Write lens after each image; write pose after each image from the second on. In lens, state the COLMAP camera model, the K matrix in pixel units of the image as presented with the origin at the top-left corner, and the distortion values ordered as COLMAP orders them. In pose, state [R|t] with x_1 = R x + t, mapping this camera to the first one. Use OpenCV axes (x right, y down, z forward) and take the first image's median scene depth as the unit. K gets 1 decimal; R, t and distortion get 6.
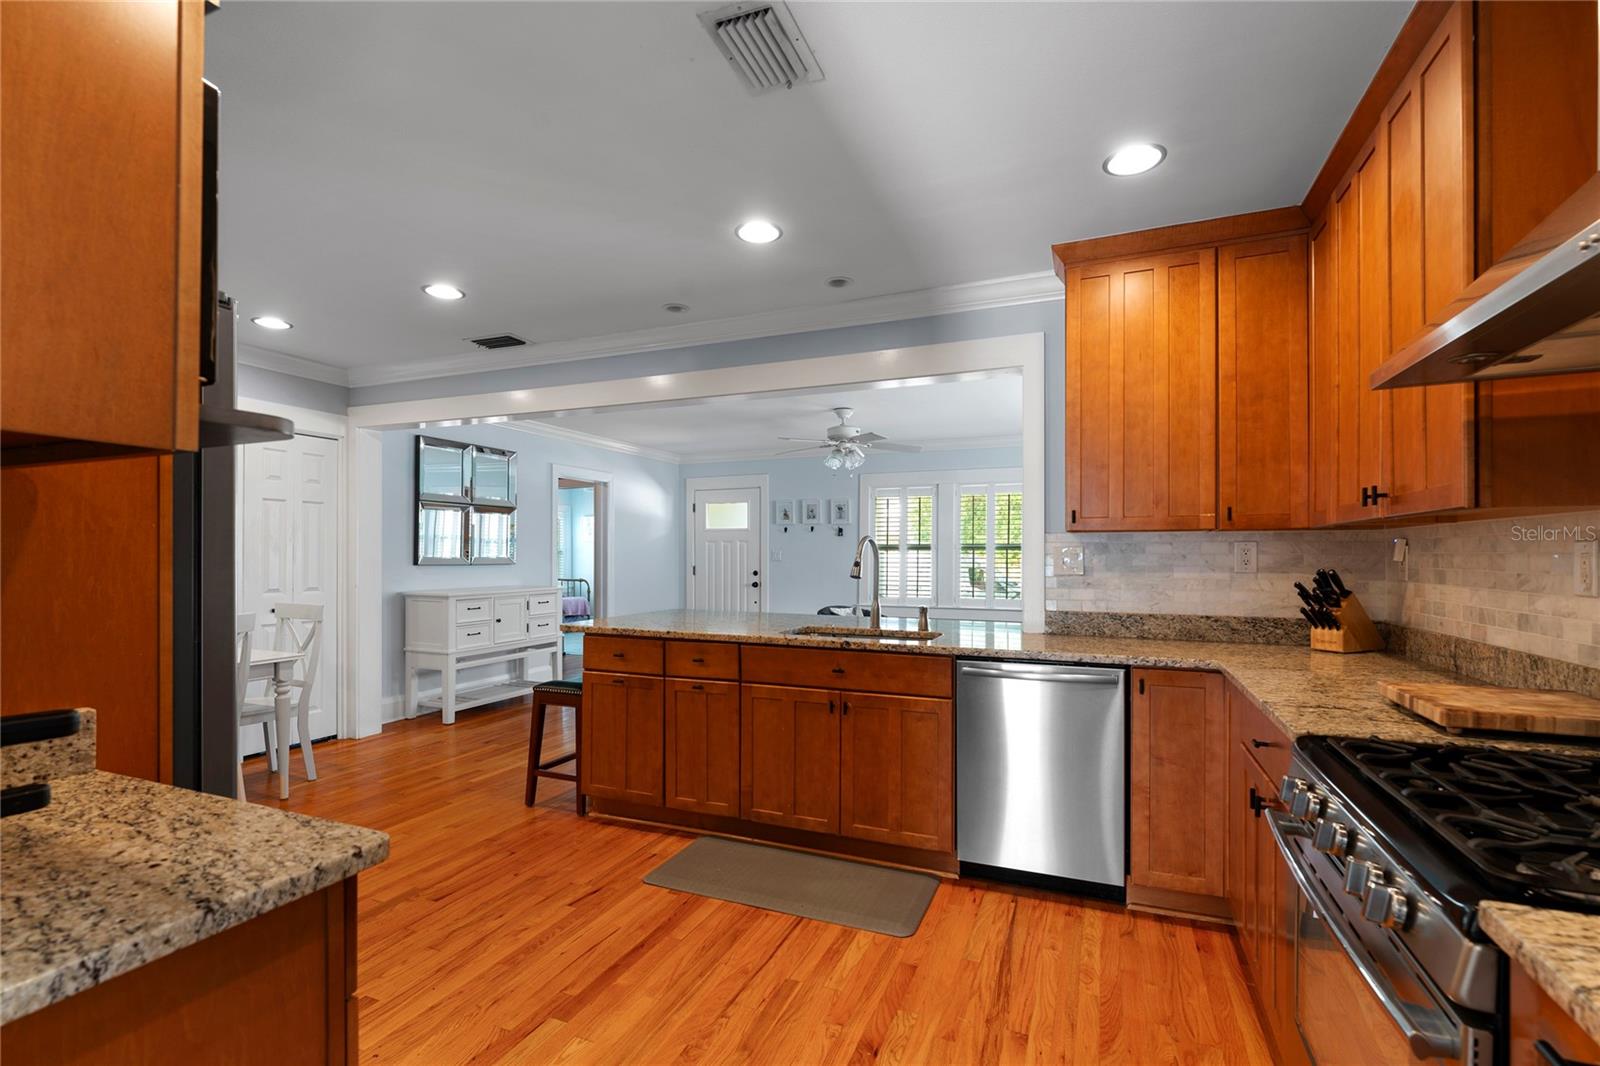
lens RADIAL K [[720.1, 0, 808.5], [0, 720.1, 555.7], [0, 0, 1]] dist [-0.001985, -0.000798]
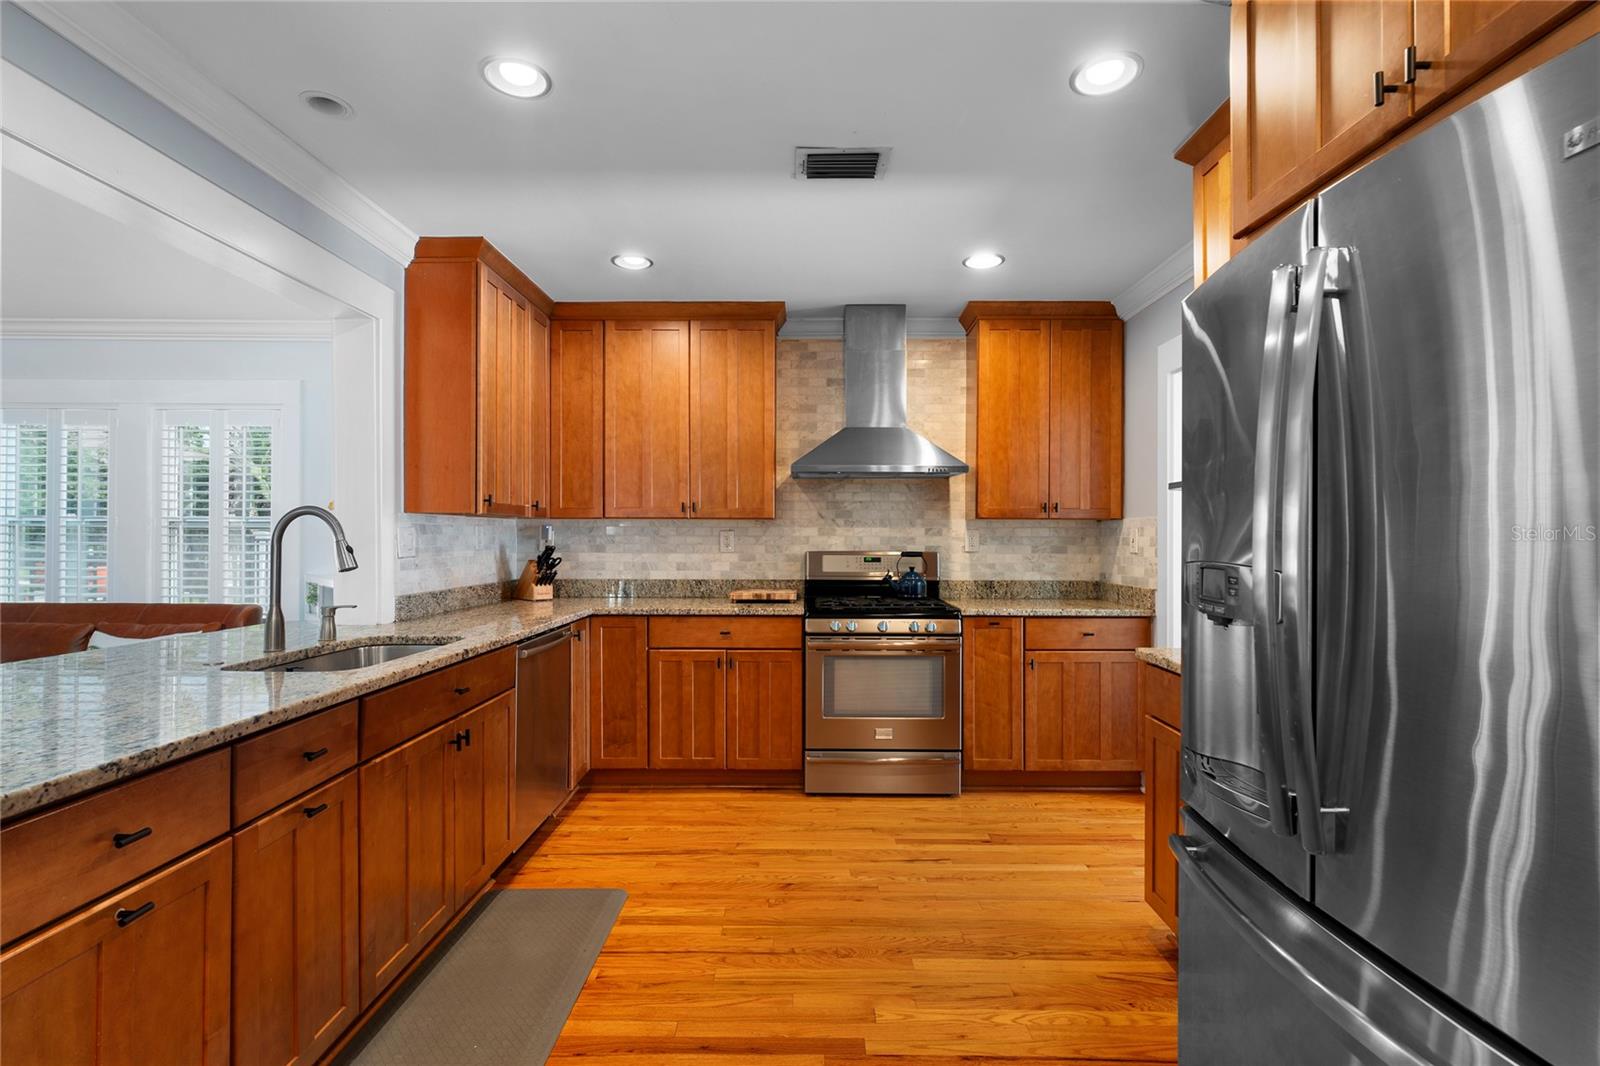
lens RADIAL K [[720.1, 0, 803.5], [0, 720.1, 534.9], [0, 0, 1]] dist [-0.001985, -0.000798]
pose [[-0.375327, 0.000133, 0.926892, -0.723244], [-0.001551, 0.999998, -0.000772, -0.002135], [-0.926891, -0.001728, -0.375326, 0.876121]]
